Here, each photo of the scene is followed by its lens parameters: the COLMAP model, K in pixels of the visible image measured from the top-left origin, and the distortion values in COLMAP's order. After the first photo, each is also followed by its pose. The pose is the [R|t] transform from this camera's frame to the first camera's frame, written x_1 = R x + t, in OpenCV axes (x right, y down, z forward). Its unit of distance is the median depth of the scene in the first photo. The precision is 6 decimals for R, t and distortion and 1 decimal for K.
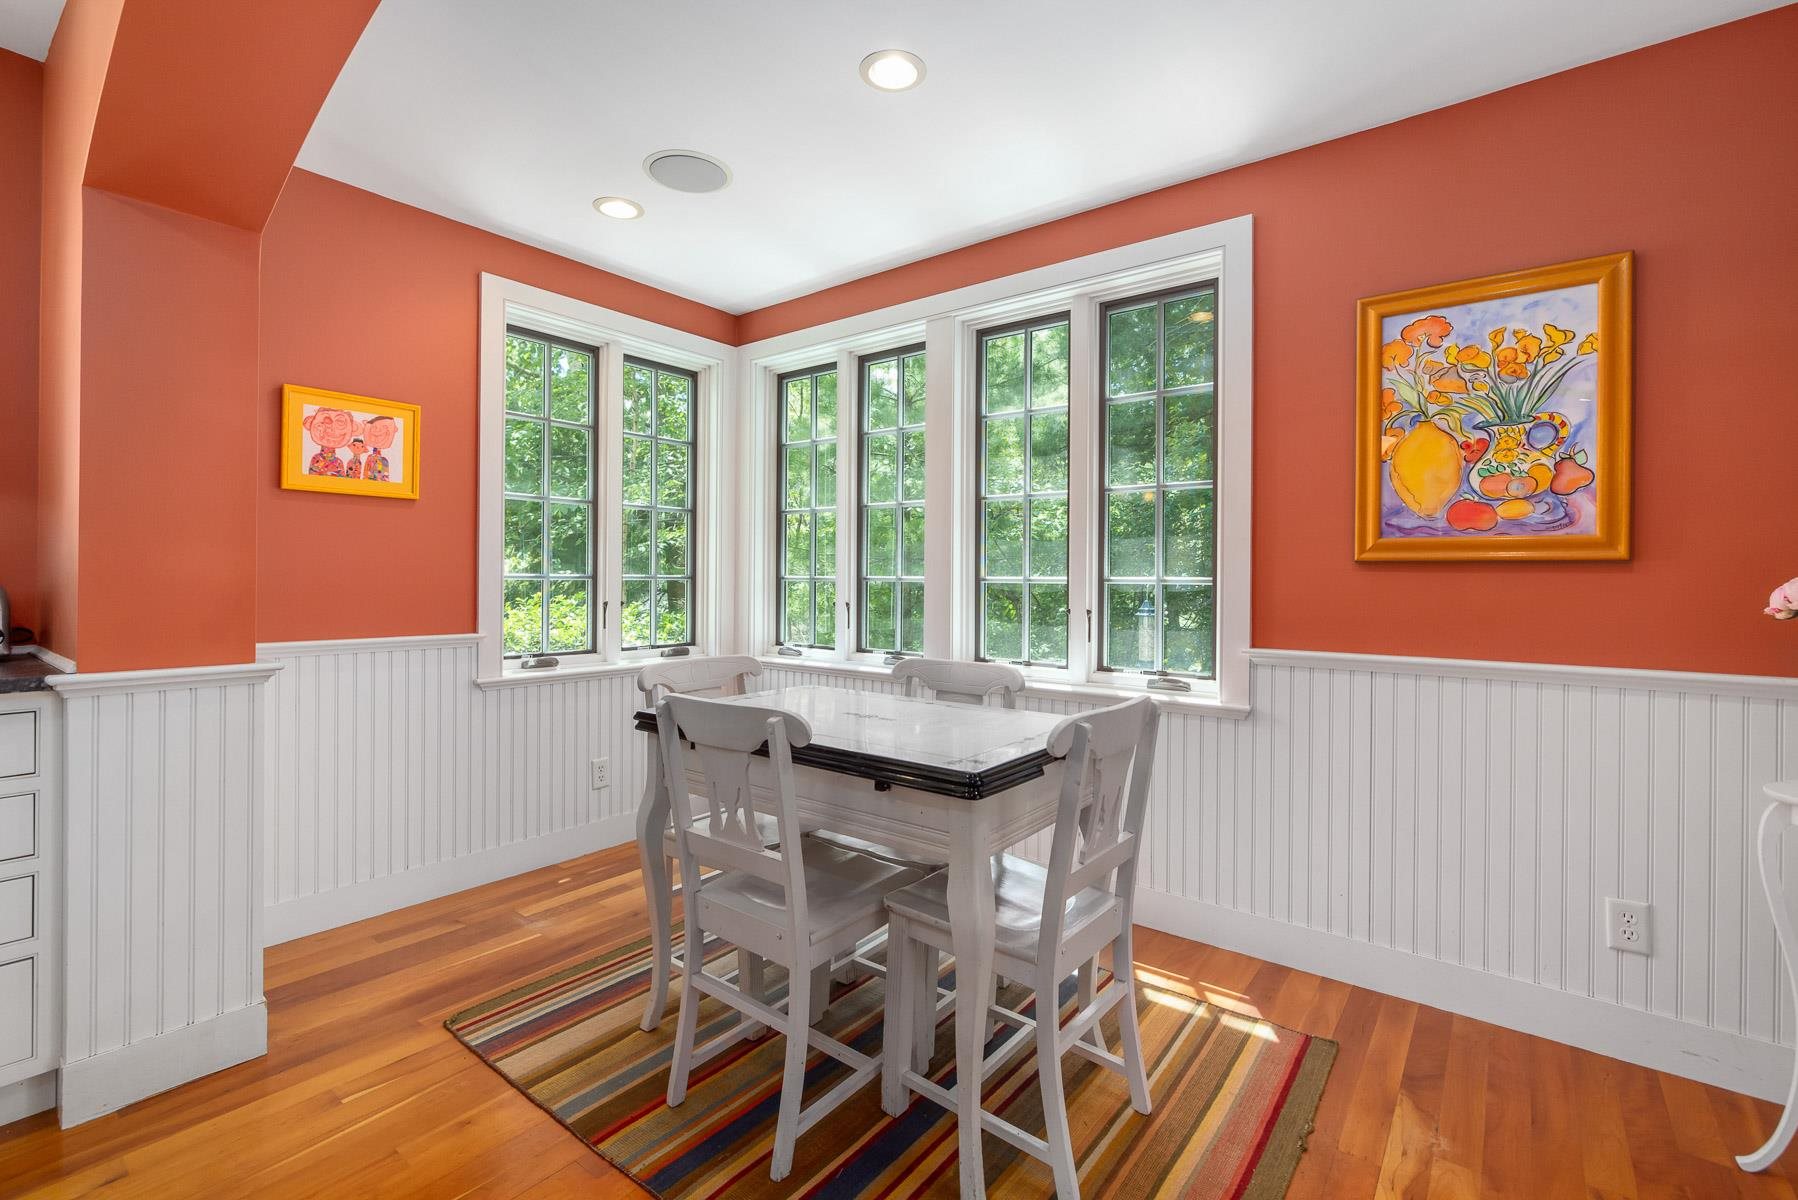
lens RADIAL K [[824.6, 0, 889.1], [0, 824.6, 570.9], [0, 0, 1]] dist [-0.002423, -0.000737]
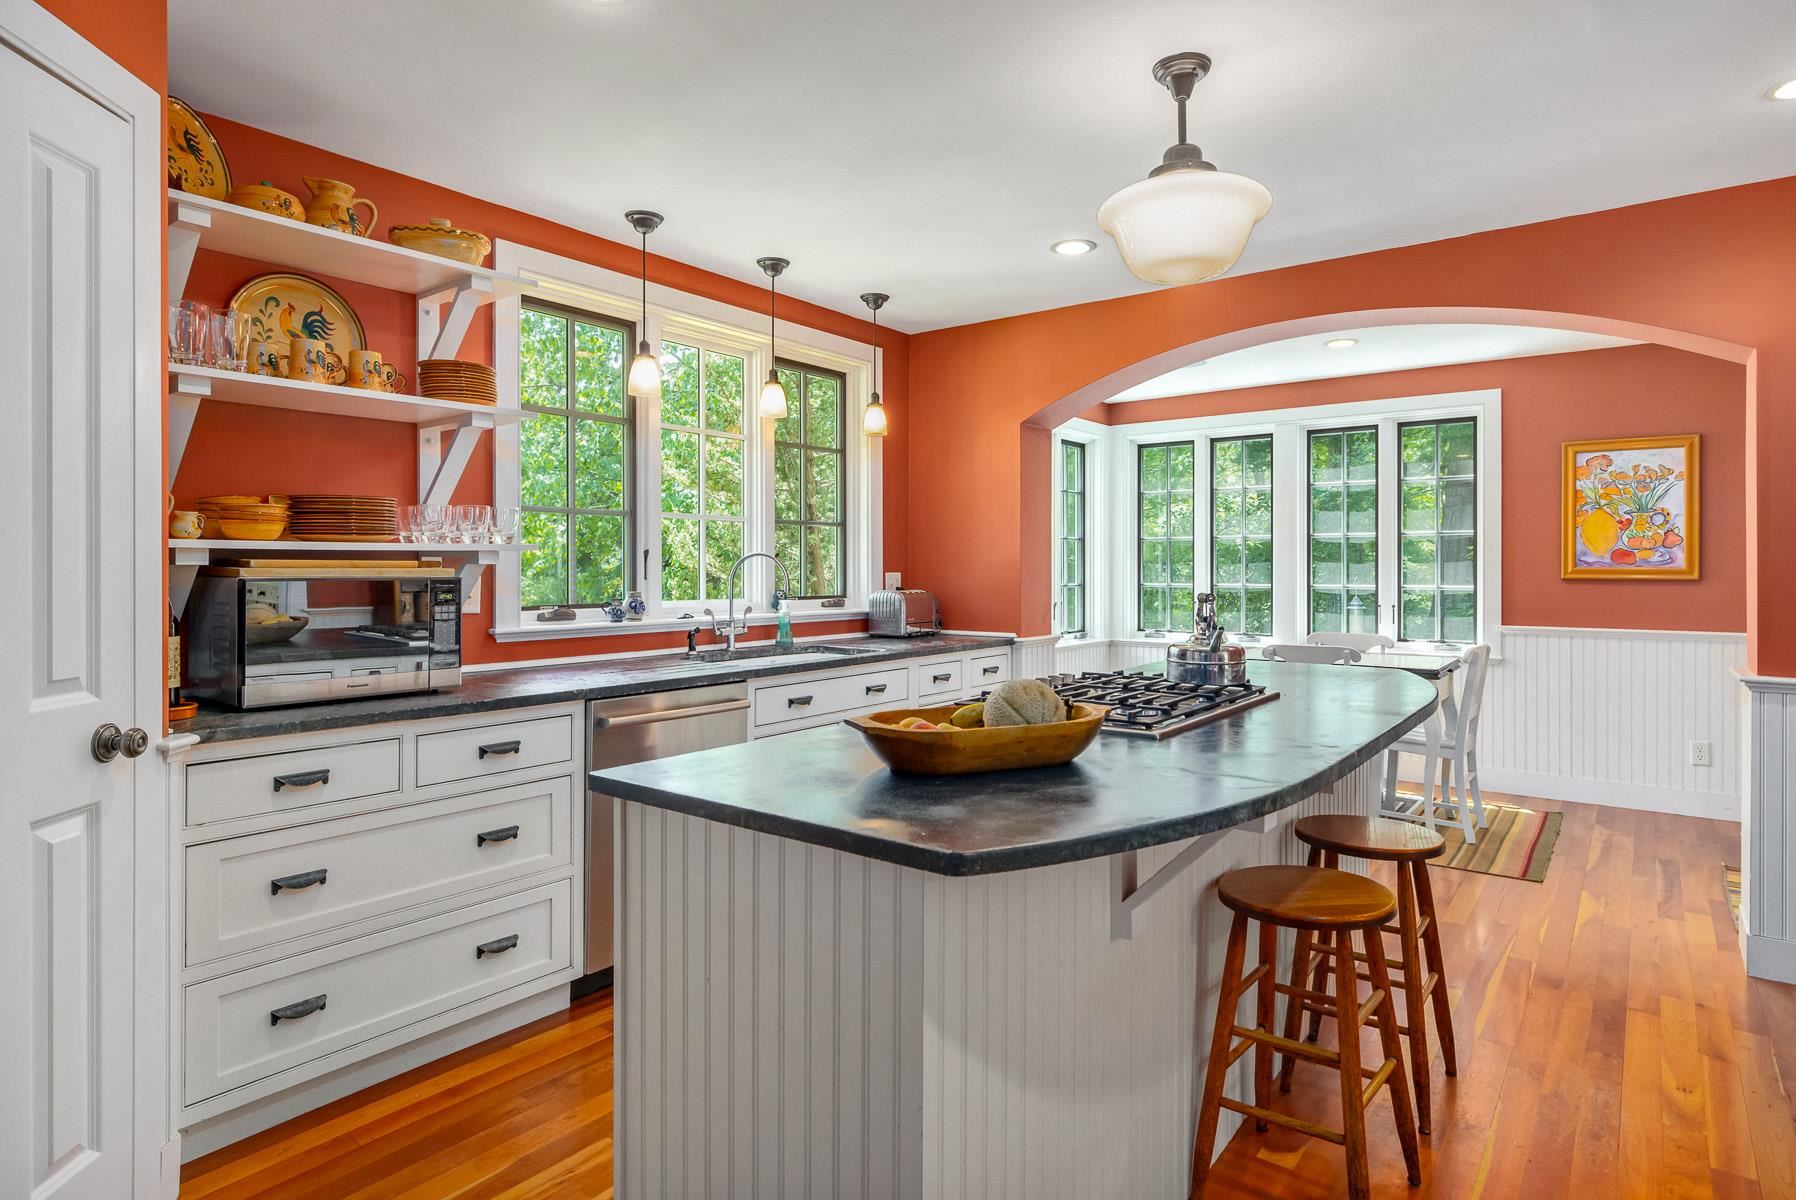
lens RADIAL K [[983.5, 0, 921.6], [0, 983.5, 562.6], [0, 0, 1]] dist [0.007528, -0.000059]
pose [[0.999594, -0.002757, 0.028343, -1.001032], [0.002865, 0.999989, -0.003791, -0.045960], [-0.028332, 0.003871, 0.999591, -1.268267]]
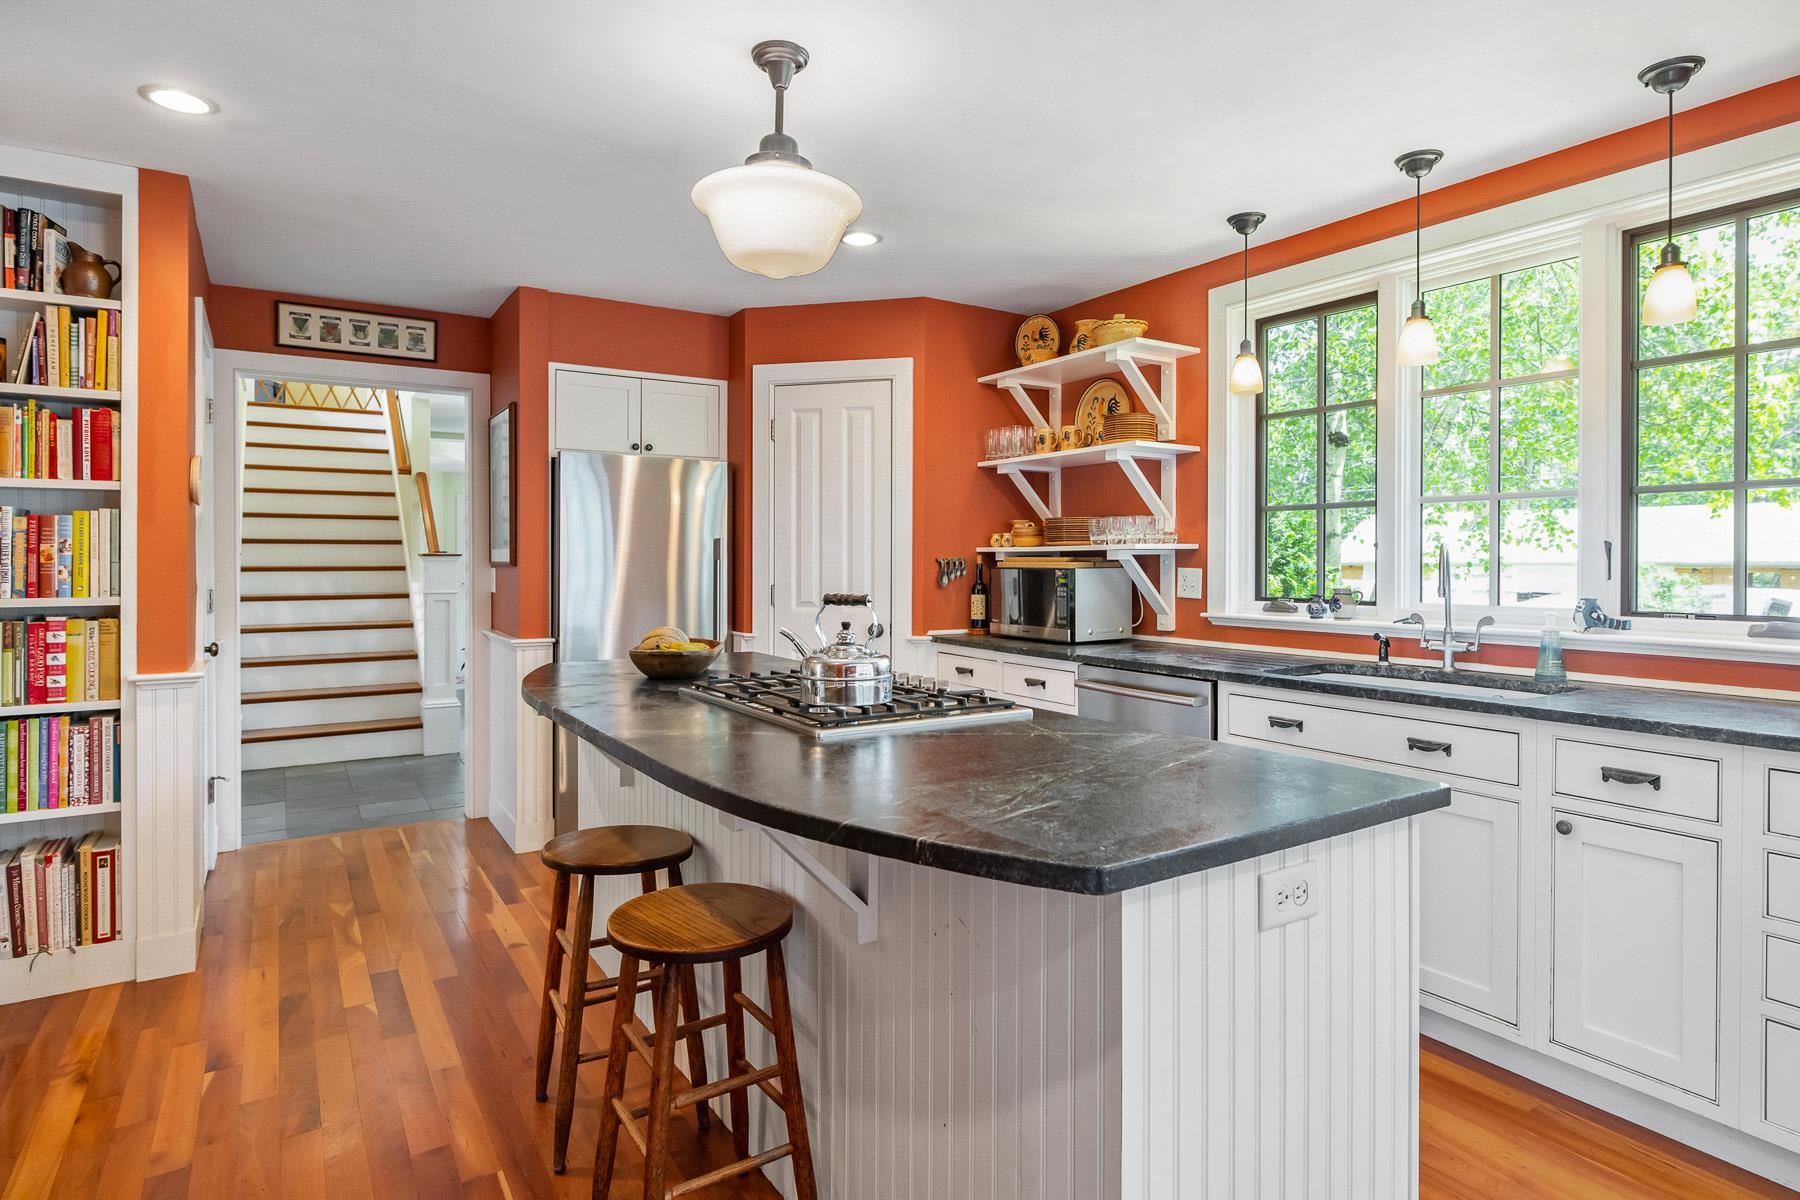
lens RADIAL K [[985.7, 0, 932.6], [0, 985.7, 560.2], [0, 0, 1]] dist [0.007528, -0.000059]
pose [[-0.313235, -0.004415, -0.949665, 1.927235], [-0.003297, 0.999988, -0.003562, -0.035336], [0.949670, 0.002015, -0.313246, 2.380333]]
